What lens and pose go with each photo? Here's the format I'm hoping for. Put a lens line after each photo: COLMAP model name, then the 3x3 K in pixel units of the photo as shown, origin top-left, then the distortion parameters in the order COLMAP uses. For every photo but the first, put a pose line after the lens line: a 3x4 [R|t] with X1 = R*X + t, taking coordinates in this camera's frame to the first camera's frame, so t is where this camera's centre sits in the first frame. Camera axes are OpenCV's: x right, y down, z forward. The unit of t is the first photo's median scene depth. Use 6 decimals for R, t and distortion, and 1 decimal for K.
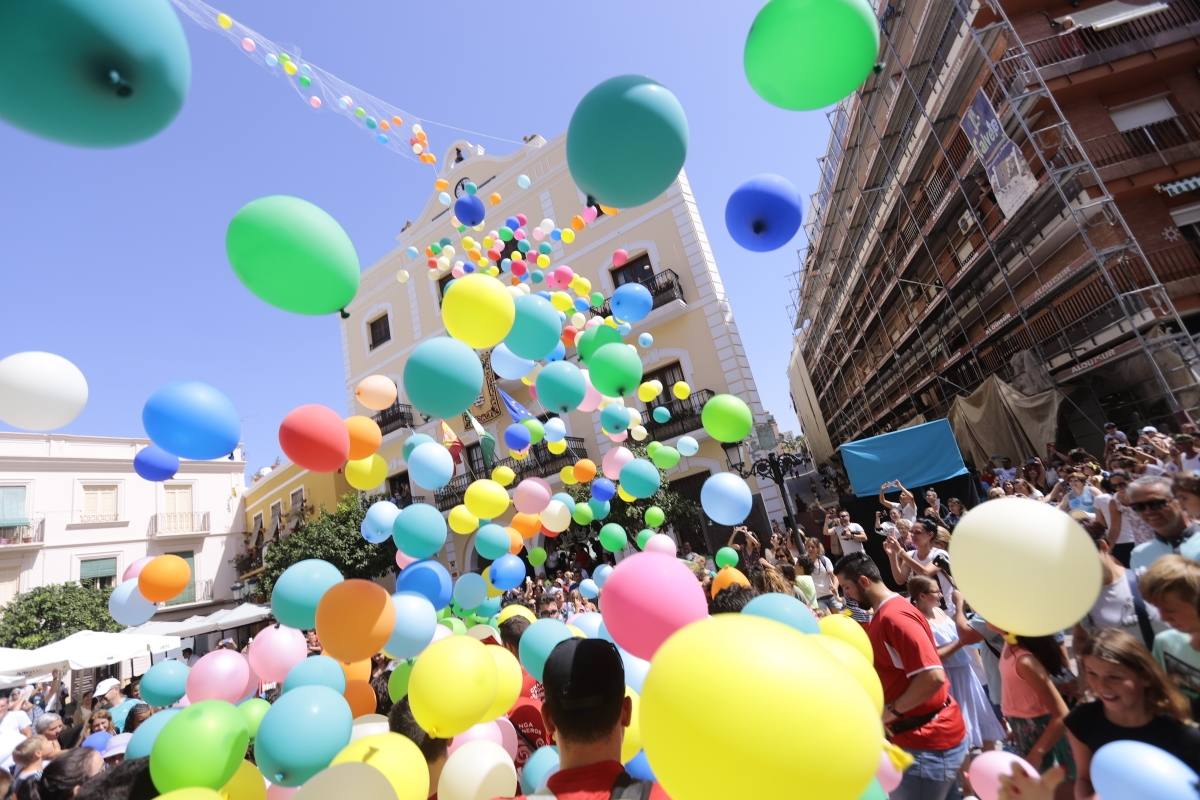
lens RADIAL K [[545.3, 0, 597.2], [0, 545.3, 405.6], [0, 0, 1]] dist [-0.069643, 0.026405]
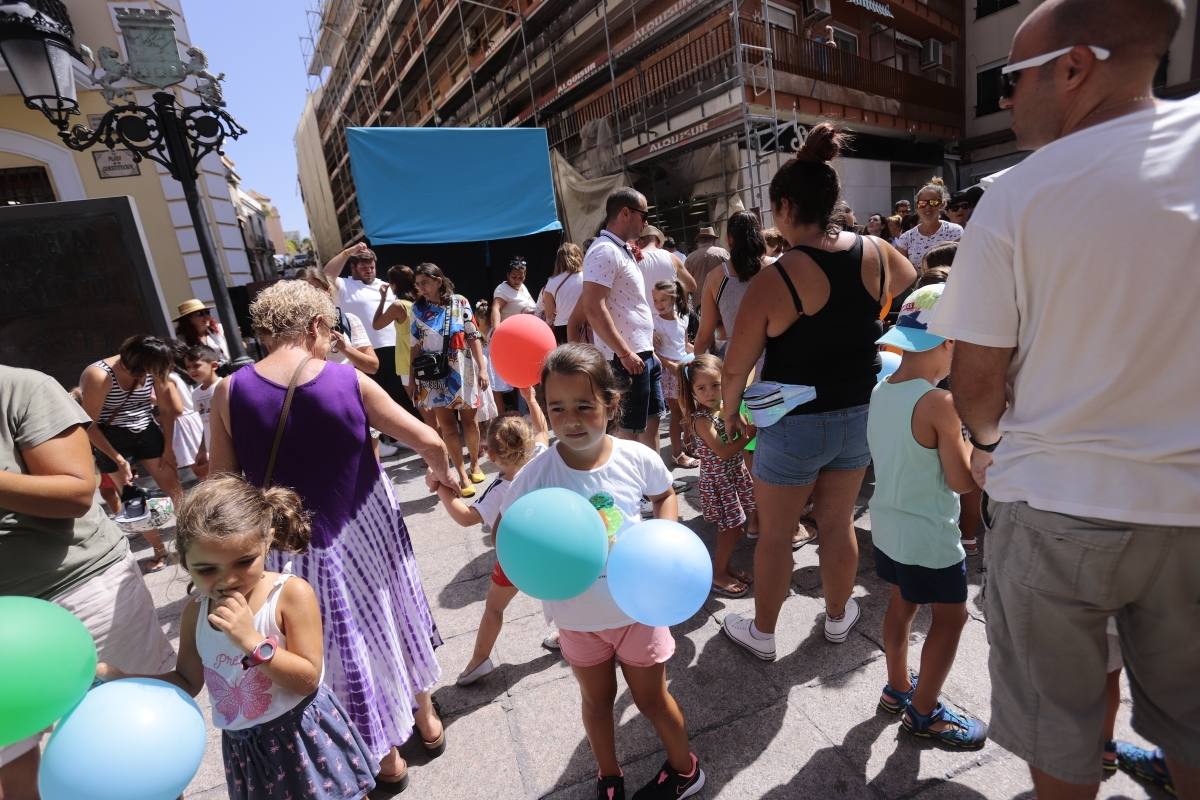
lens RADIAL K [[545.3, 0, 597.2], [0, 545.3, 405.6], [0, 0, 1]] dist [-0.069643, 0.026405]
pose [[0.656903, -0.046636, 0.752532, 0.149669], [-0.206835, 0.948649, 0.239341, 0.092041], [-0.725050, -0.312874, 0.613524, 0.305532]]
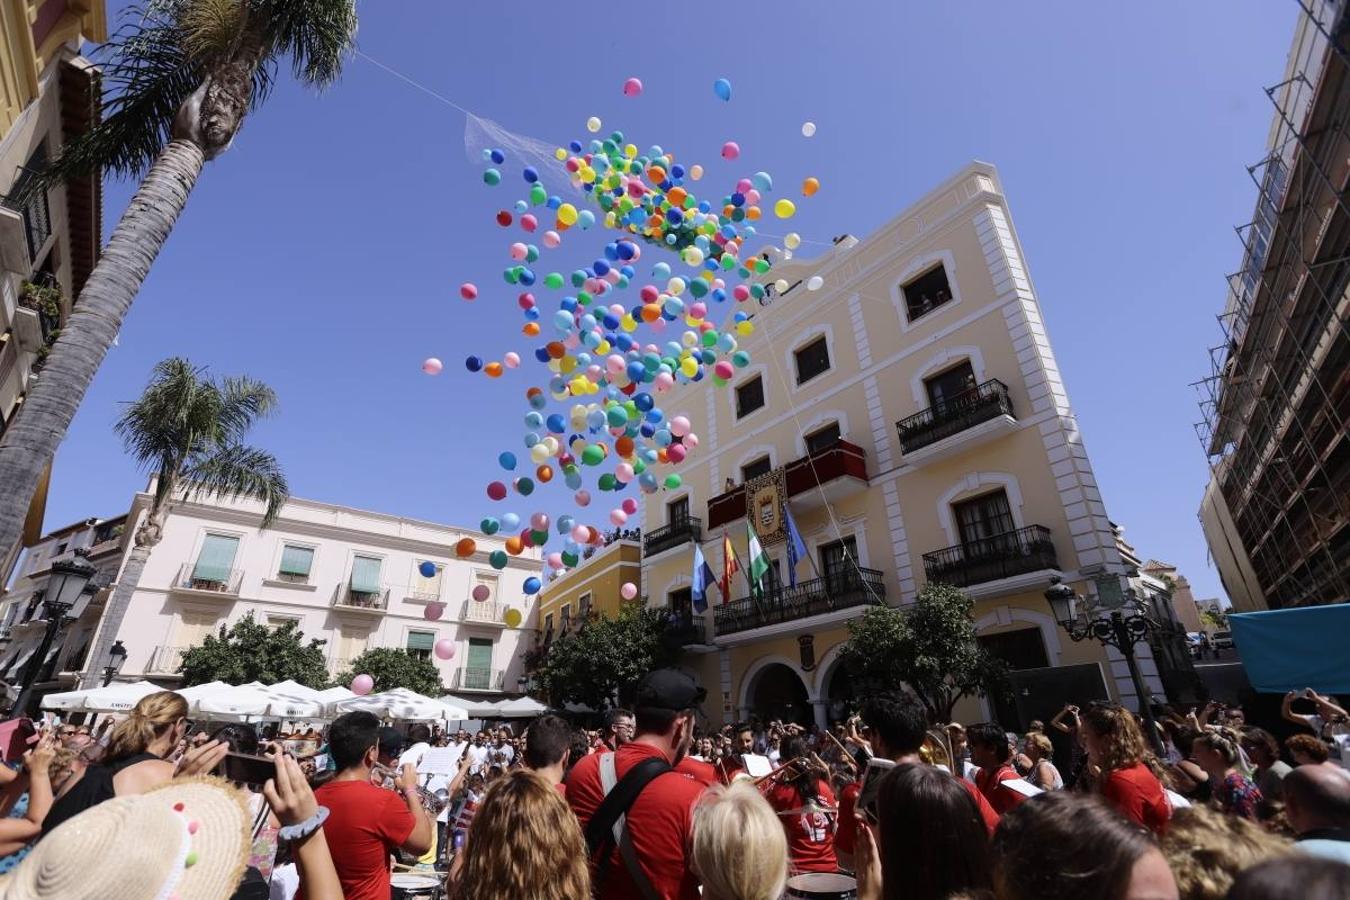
lens RADIAL K [[618.1, 0, 669.0], [0, 618.1, 461.2], [0, 0, 1]] dist [-0.076211, 0.031956]
pose [[0.916826, 0.042139, -0.397058, 0.042166], [-0.085574, 0.992046, -0.092310, 0.004198], [0.390010, 0.118610, 0.913139, -0.032784]]
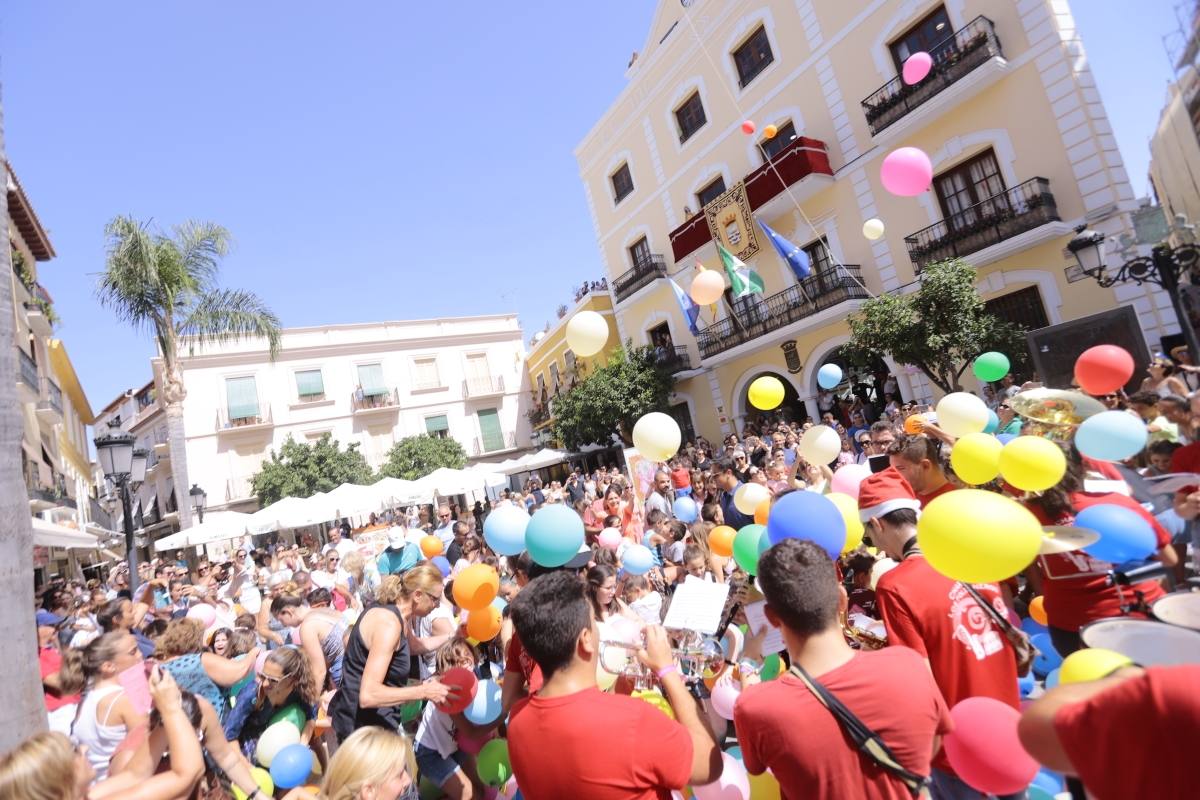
lens RADIAL K [[551.6, 0, 595.2], [0, 551.6, 407.4], [0, 0, 1]] dist [-0.079132, 0.033352]
pose [[0.899431, -0.023893, -0.436409, -0.032993], [0.141143, 0.960884, 0.238286, 0.013159], [0.413646, -0.275918, 0.867621, 0.016041]]
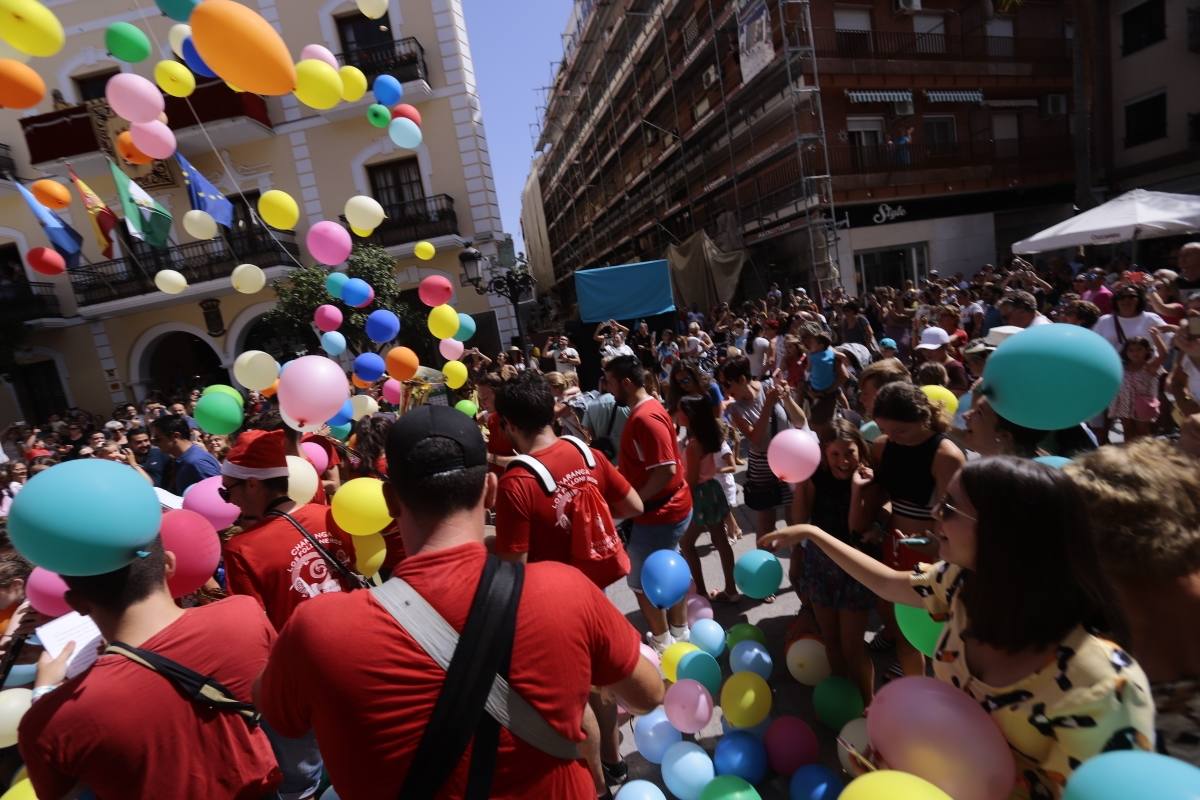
lens RADIAL K [[540.8, 0, 595.8], [0, 540.8, 412.7], [0, 0, 1]] dist [-0.072444, 0.028273]
pose [[0.874734, -0.004711, 0.484581, -0.011636], [-0.157051, 0.943229, 0.292668, 0.011978], [-0.458450, -0.332111, 0.824334, 0.017515]]
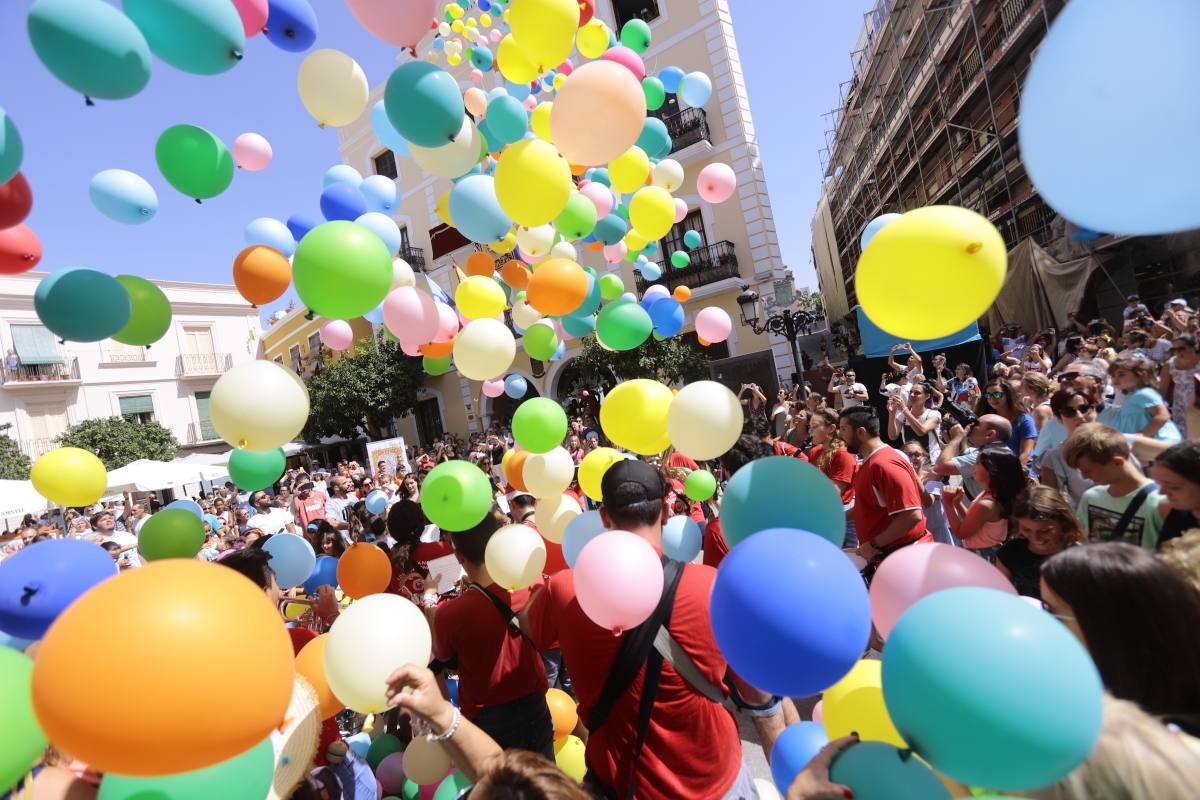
lens RADIAL K [[546.7, 0, 596.4], [0, 546.7, 409.7], [0, 0, 1]] dist [-0.070756, 0.027679]
pose [[0.999386, 0.032160, -0.013897, -0.006401], [-0.027047, 0.960364, 0.277435, -0.001994], [0.022269, -0.276889, 0.960644, -0.012726]]
